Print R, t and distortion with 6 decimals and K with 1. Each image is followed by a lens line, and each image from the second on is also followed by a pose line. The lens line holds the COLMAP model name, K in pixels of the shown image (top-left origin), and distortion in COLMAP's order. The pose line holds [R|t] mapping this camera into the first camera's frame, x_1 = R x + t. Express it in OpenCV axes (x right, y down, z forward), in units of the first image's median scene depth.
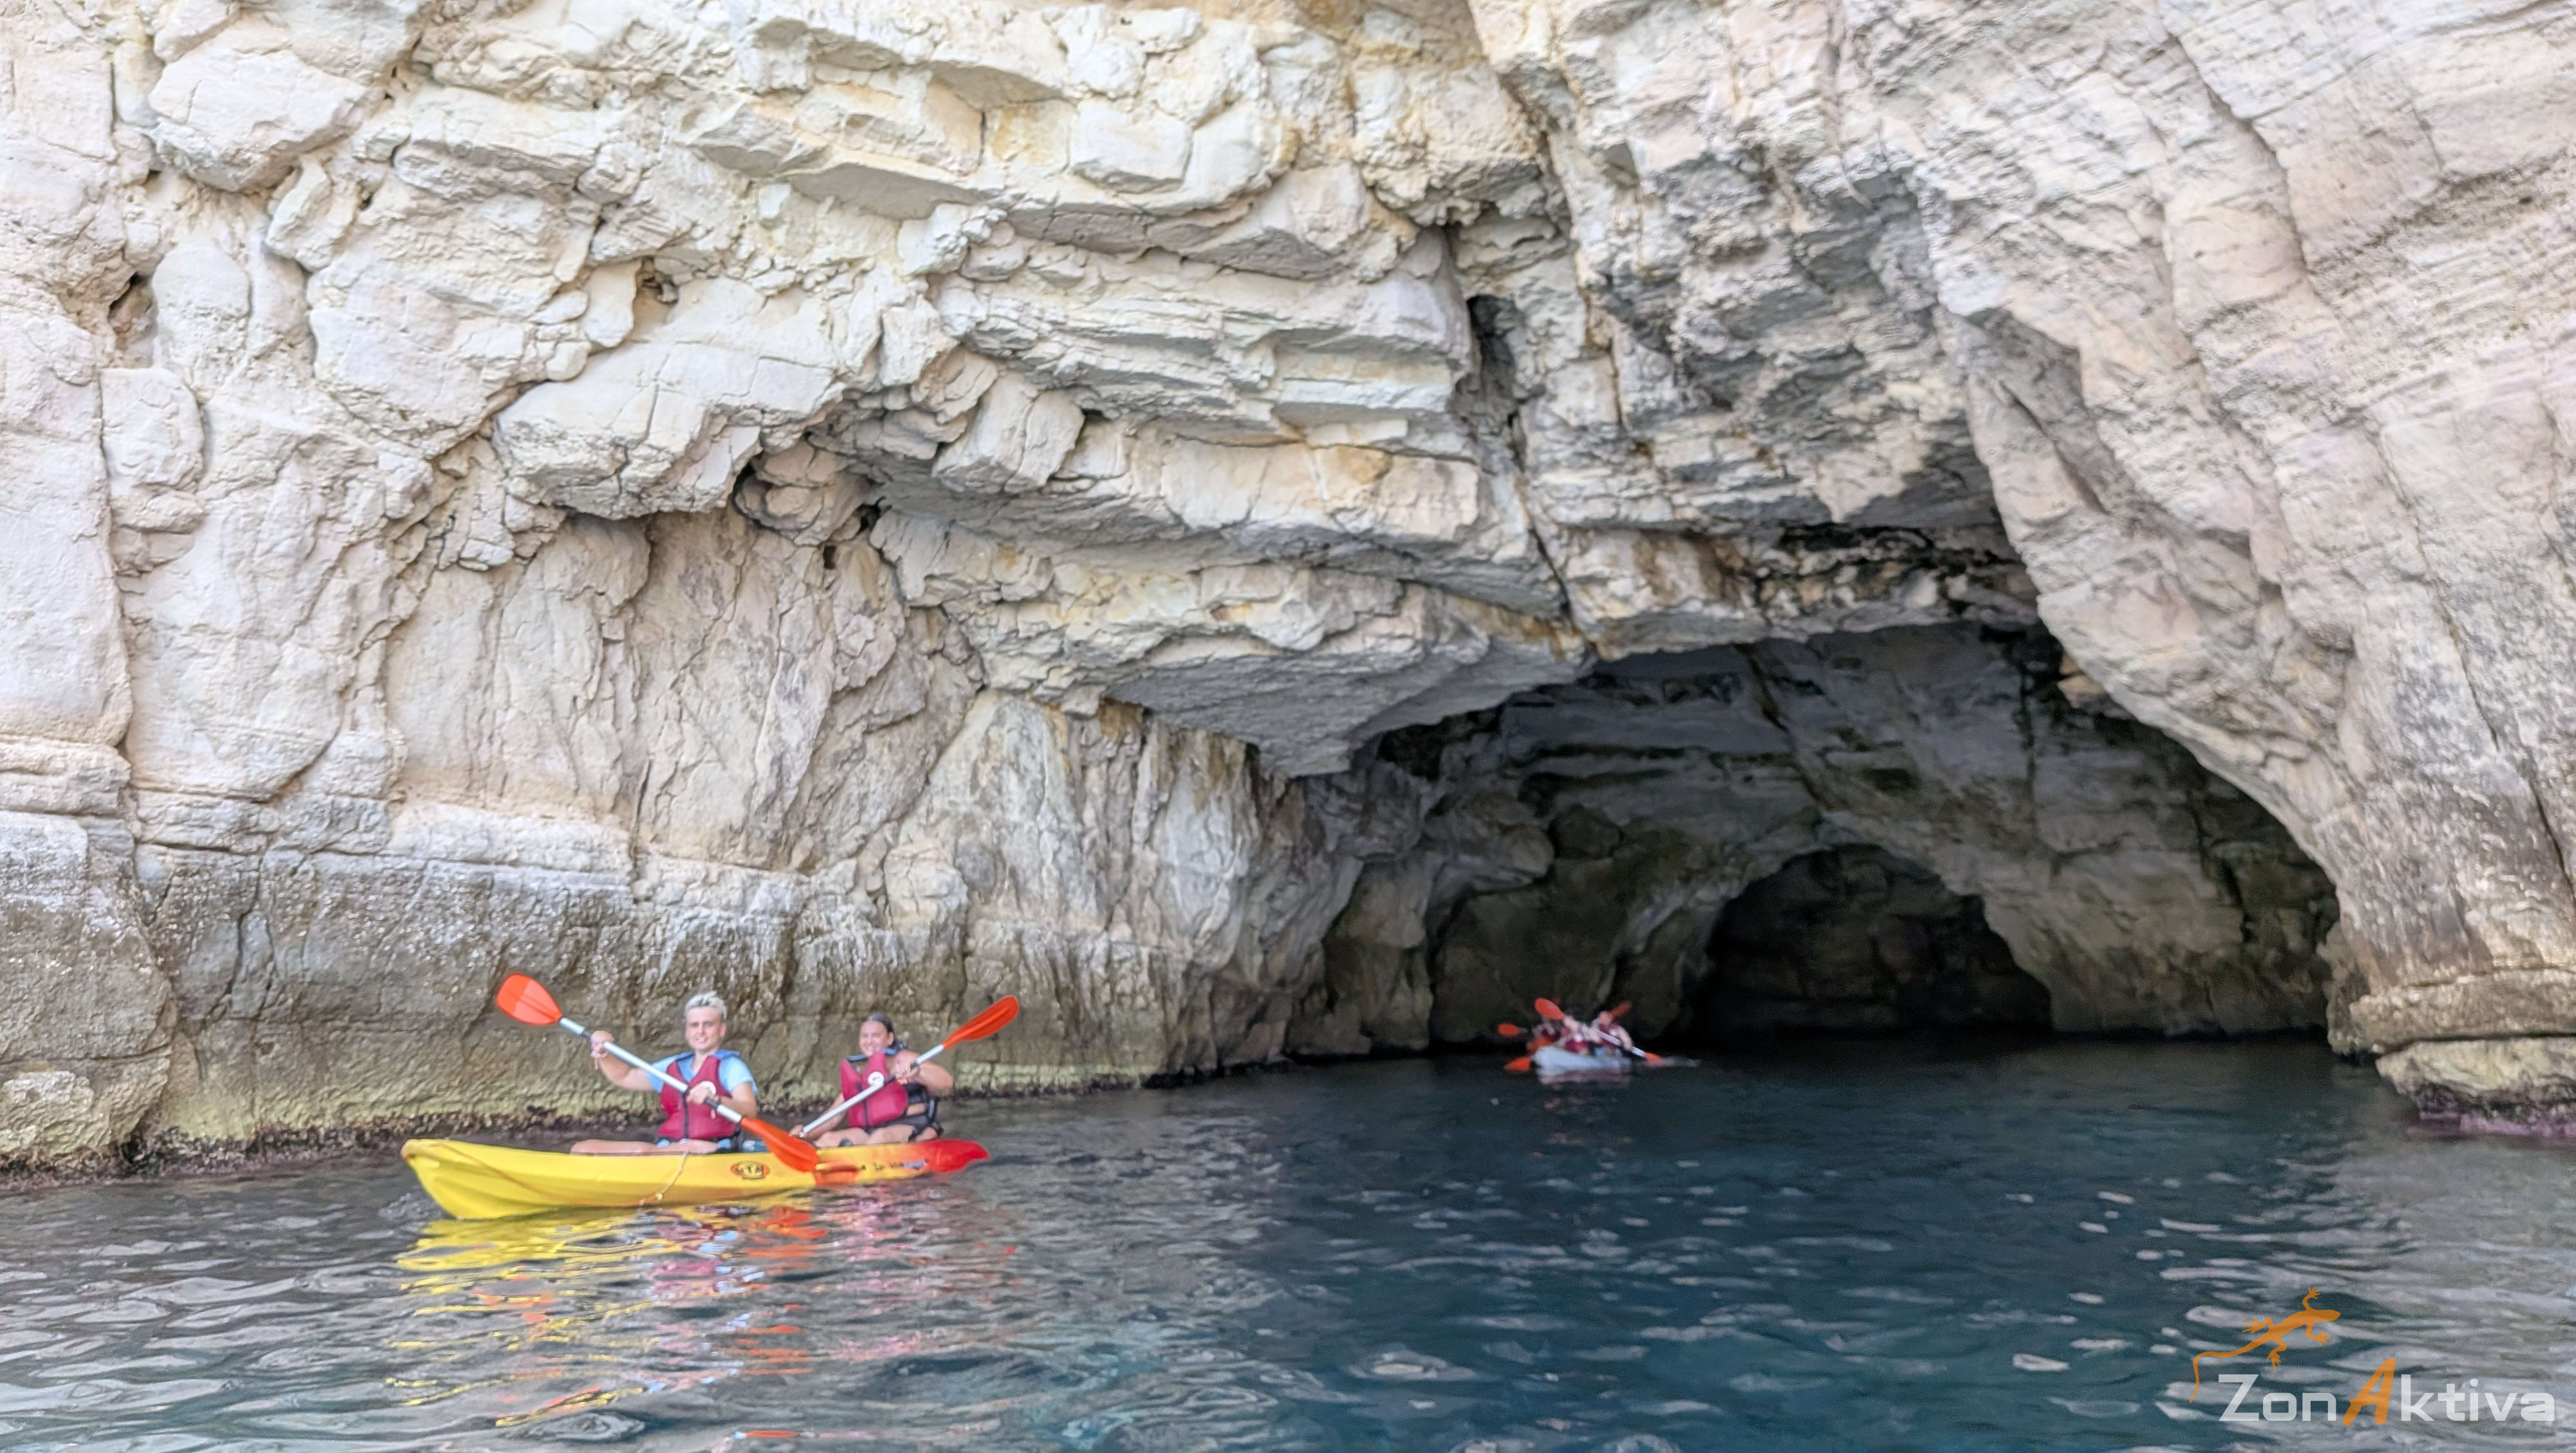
lens RADIAL K [[1856.7, 0, 1260.7], [0, 1856.7, 737.1], [0, 0, 1]] dist [0.093995, -0.200772]
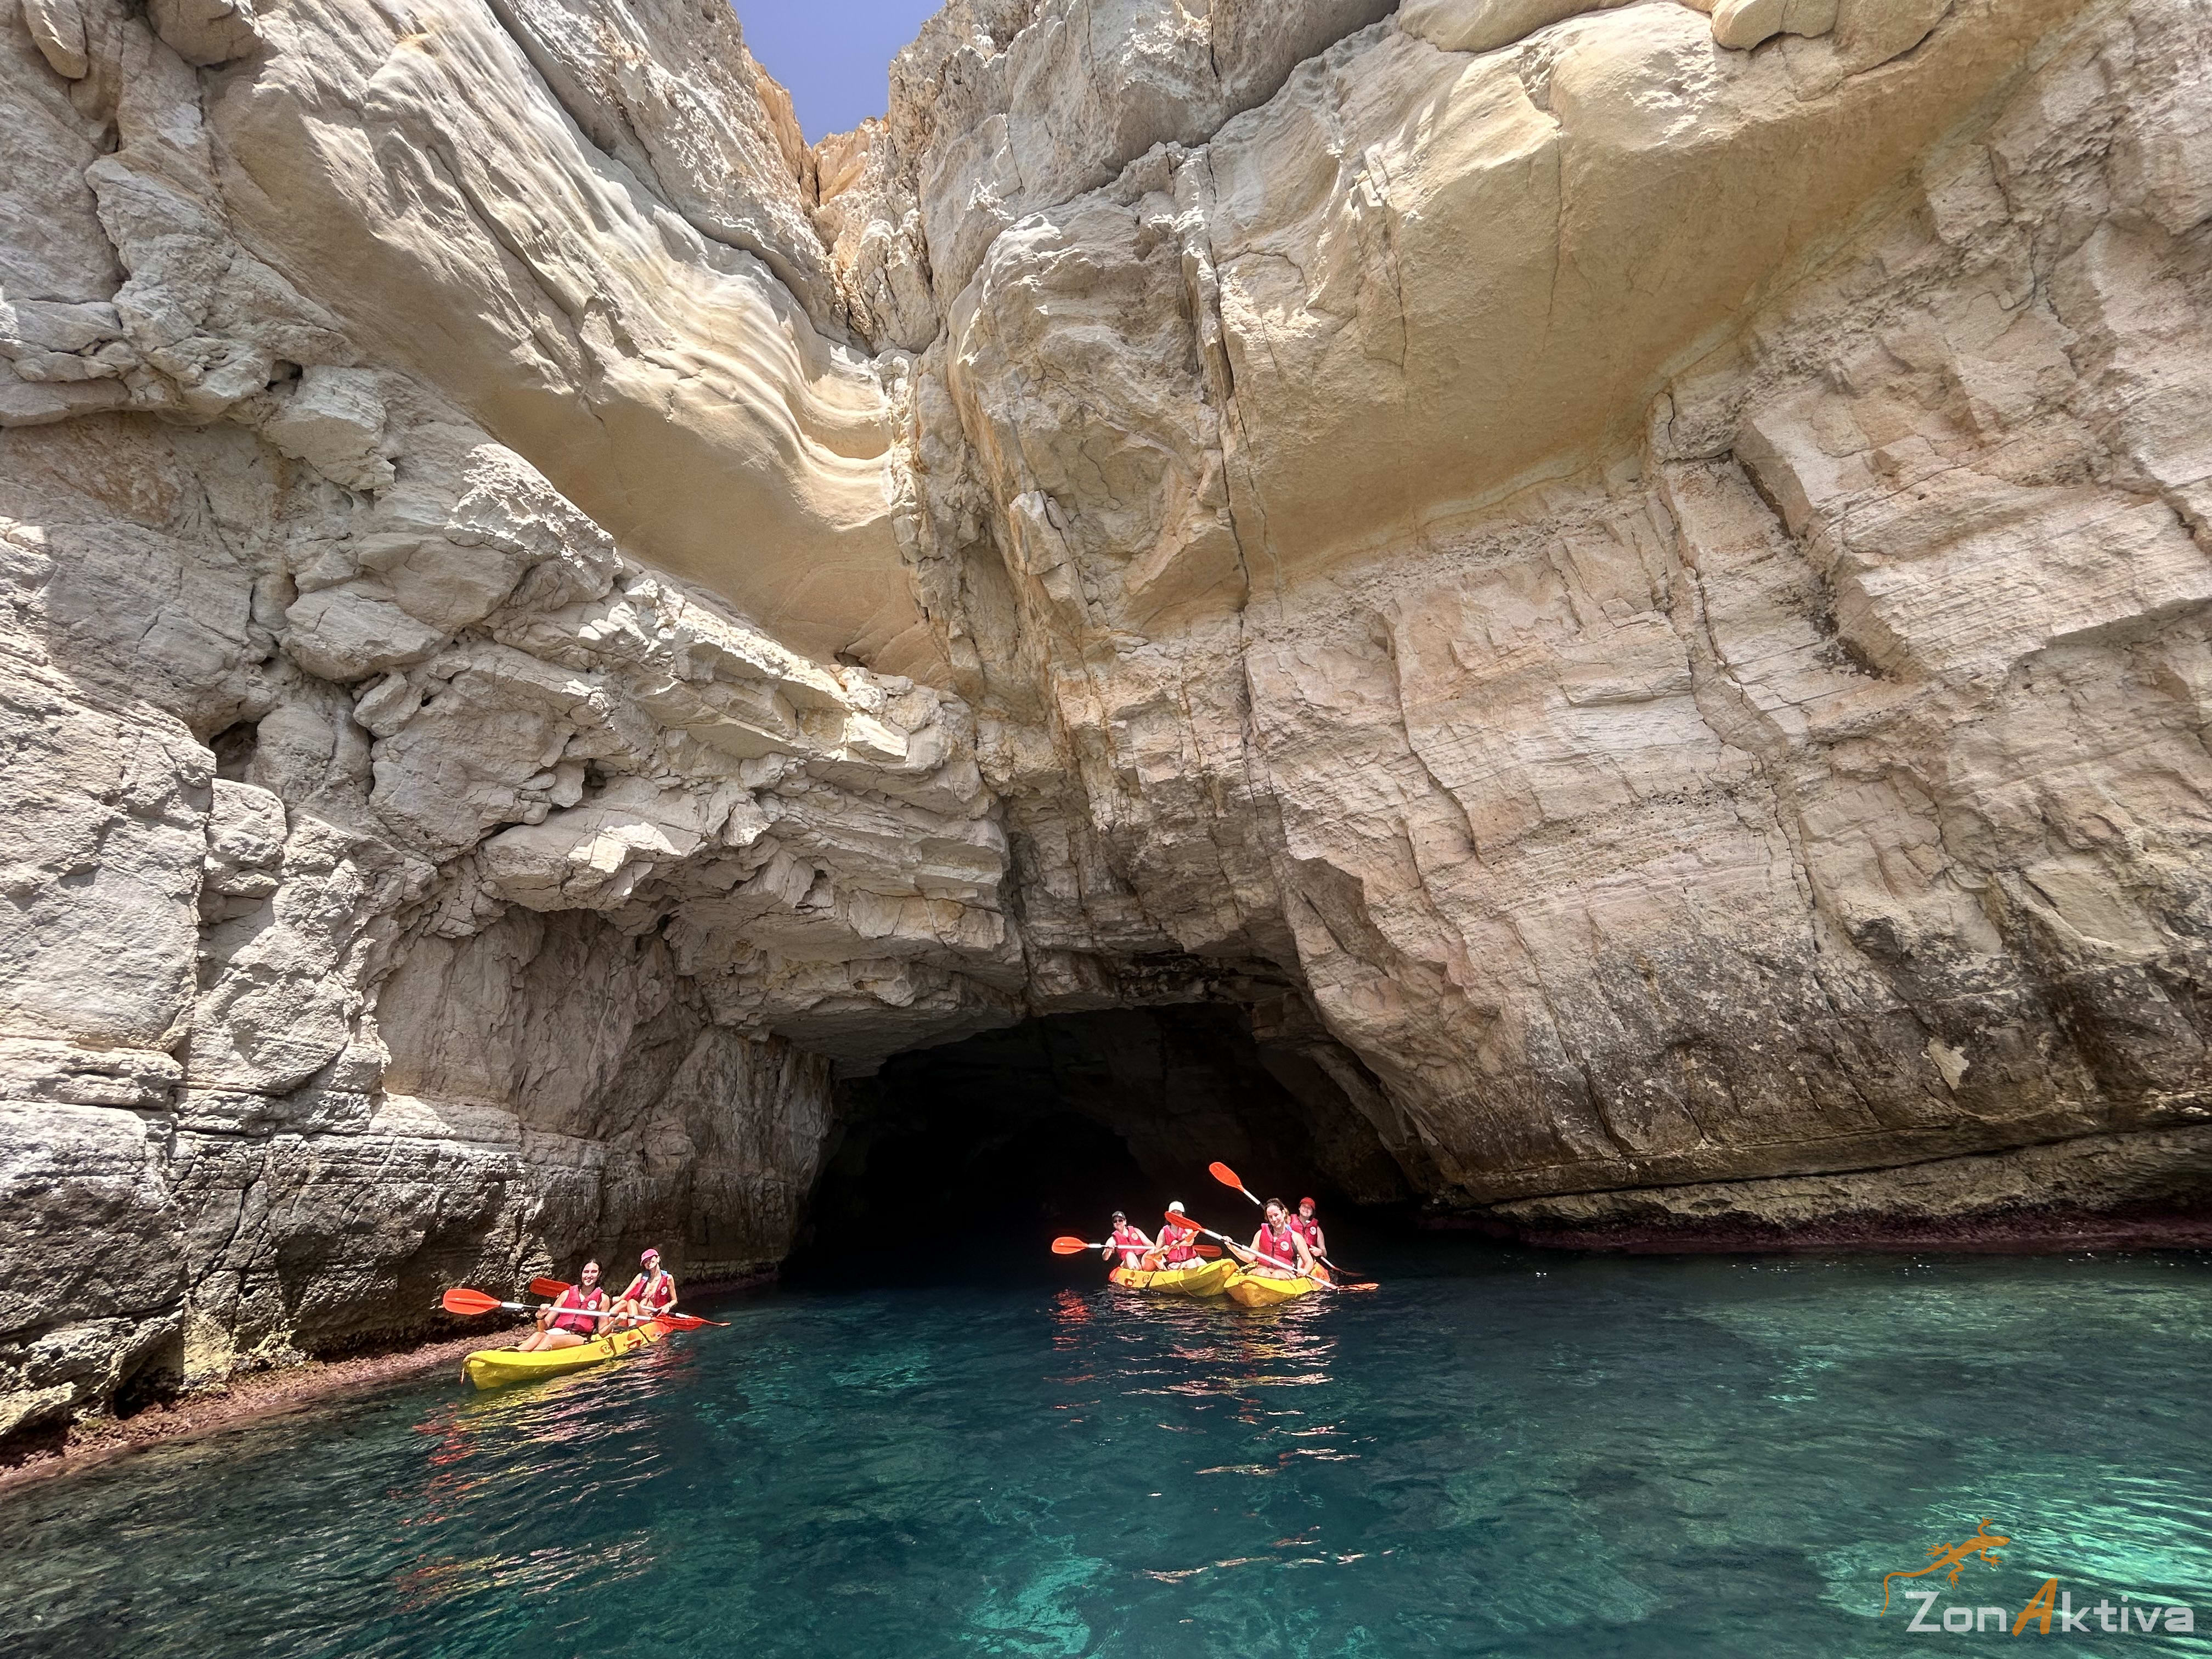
lens RADIAL K [[901.3, 0, 1085.2], [0, 901.3, 840.0], [0, 0, 1]] dist [-0.001371, 0.000529]
pose [[0.918833, 0.098153, 0.382247, -0.208564], [-0.004633, 0.971194, -0.238245, 0.005468], [-0.394620, 0.217136, 0.892820, 0.108578]]
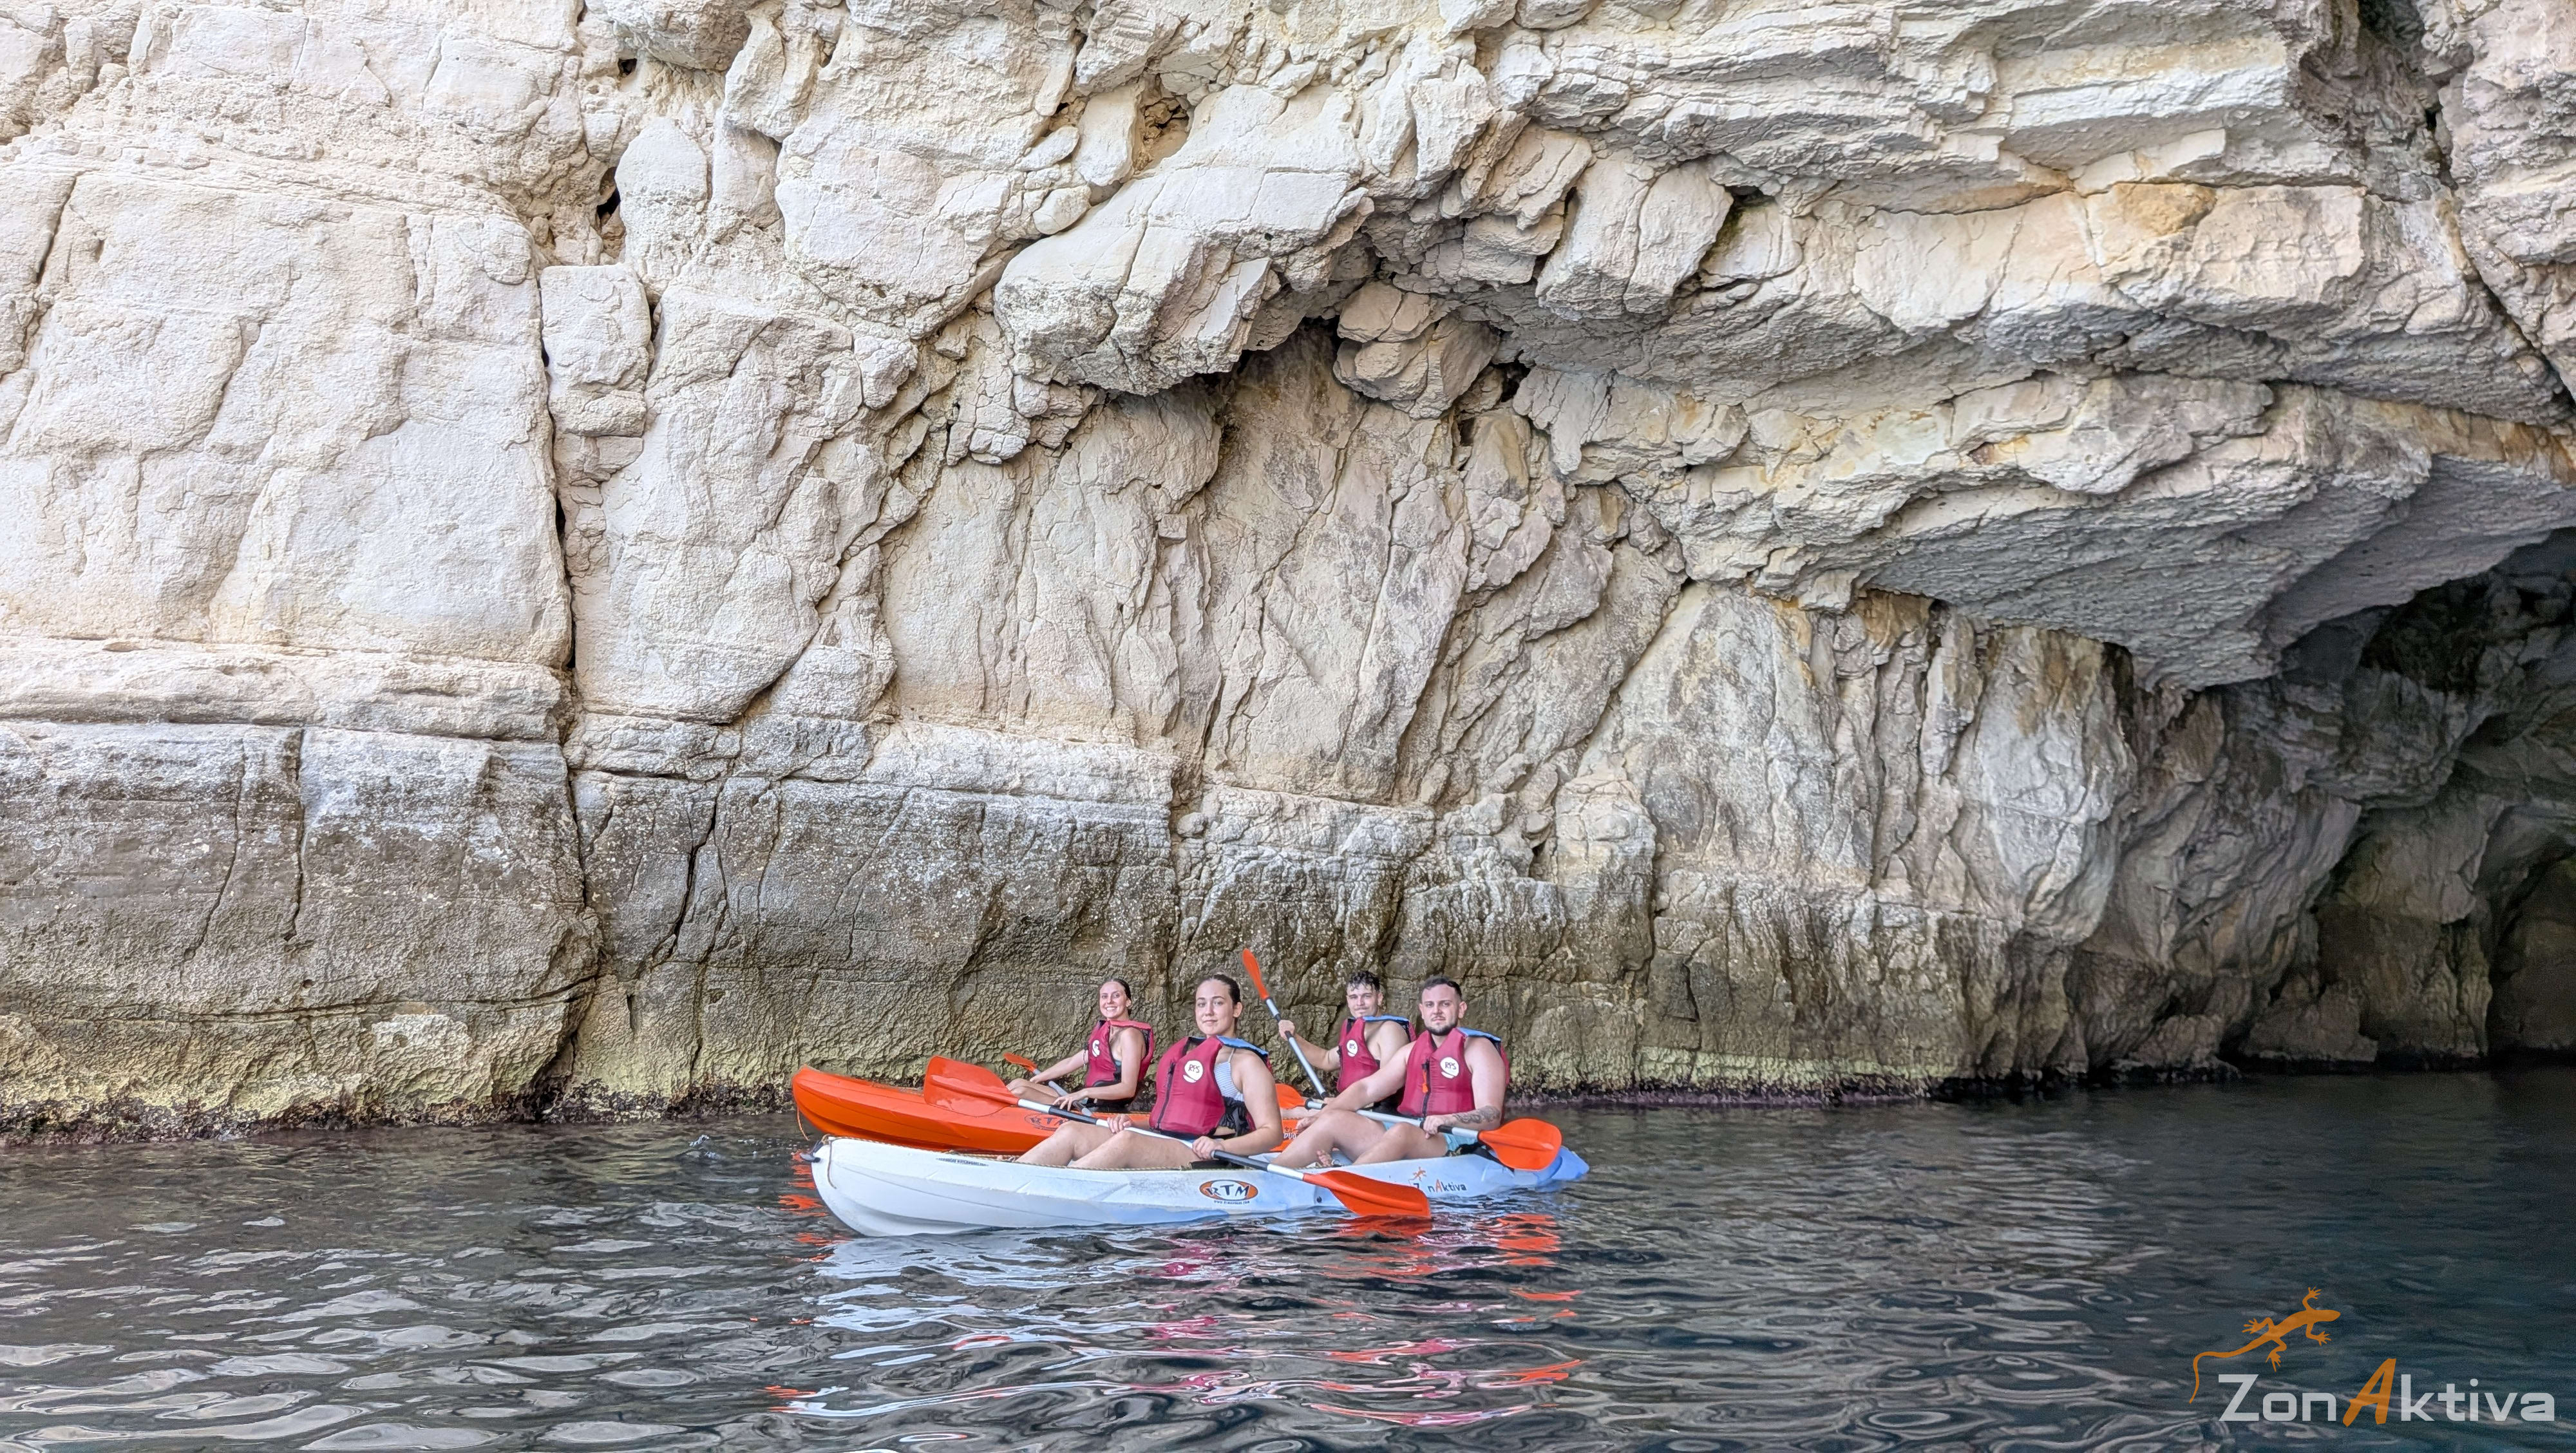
lens RADIAL K [[1859.5, 0, 1320.4], [0, 1859.5, 696.9], [0, 0, 1]] dist [0.103967, -0.188041]
pose [[0.870504, -0.036071, -0.490837, 0.135321], [0.035654, 0.999312, -0.010207, 0.032868], [0.490868, -0.008615, 0.871192, 0.279070]]
